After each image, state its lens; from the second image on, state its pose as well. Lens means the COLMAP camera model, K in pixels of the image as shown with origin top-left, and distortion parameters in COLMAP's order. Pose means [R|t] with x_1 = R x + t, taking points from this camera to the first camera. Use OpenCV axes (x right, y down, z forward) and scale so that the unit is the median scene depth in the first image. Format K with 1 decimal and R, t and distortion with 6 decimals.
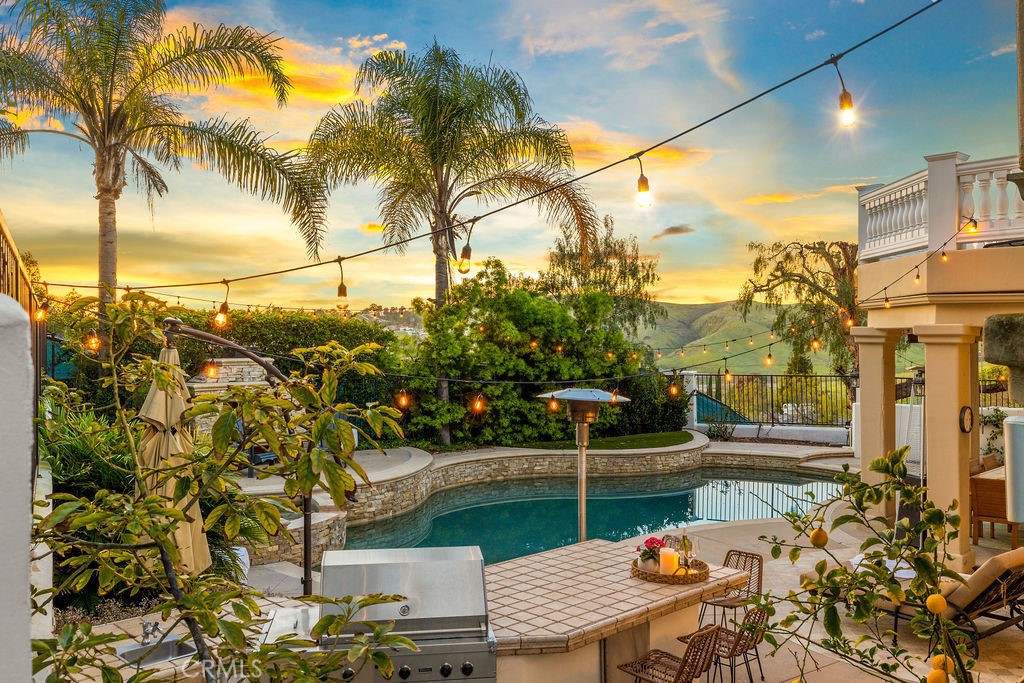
lens RADIAL K [[866.3, 0, 512.0], [0, 866.3, 341.5], [0, 0, 1]] dist [0.005295, 0.008805]
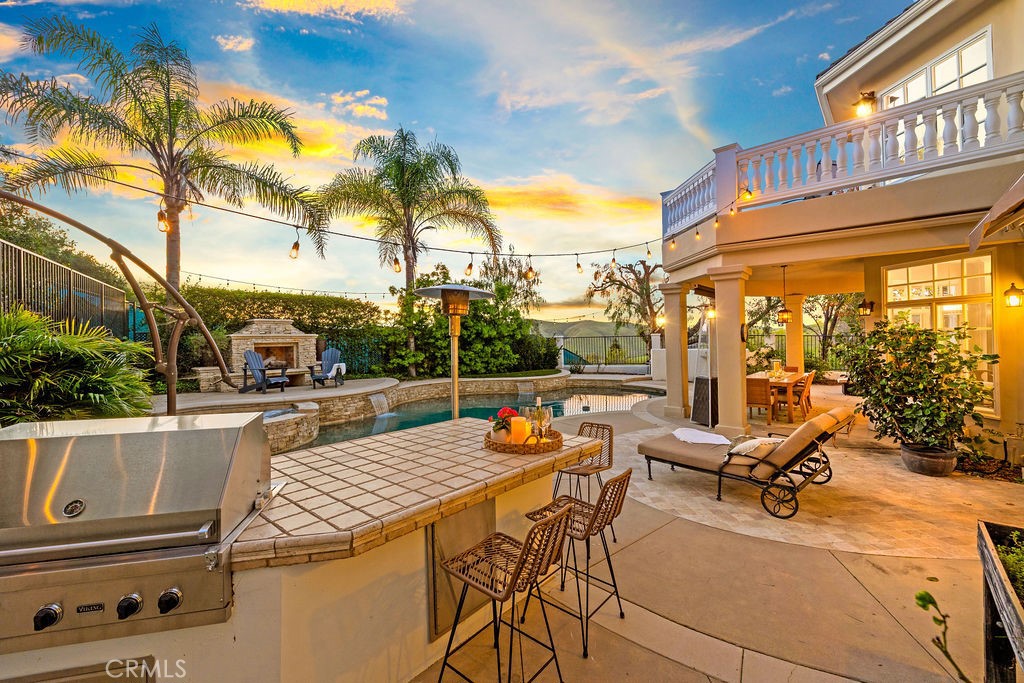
lens RADIAL K [[430.5, 0, 510.9], [0, 430.5, 336.0], [0, 0, 1]] dist [0.001686, 0.000405]
pose [[0.996467, -0.011676, 0.083168, 0.044208], [0.012154, 0.999912, -0.005241, 0.050752], [-0.083099, 0.006233, 0.996522, 0.176217]]
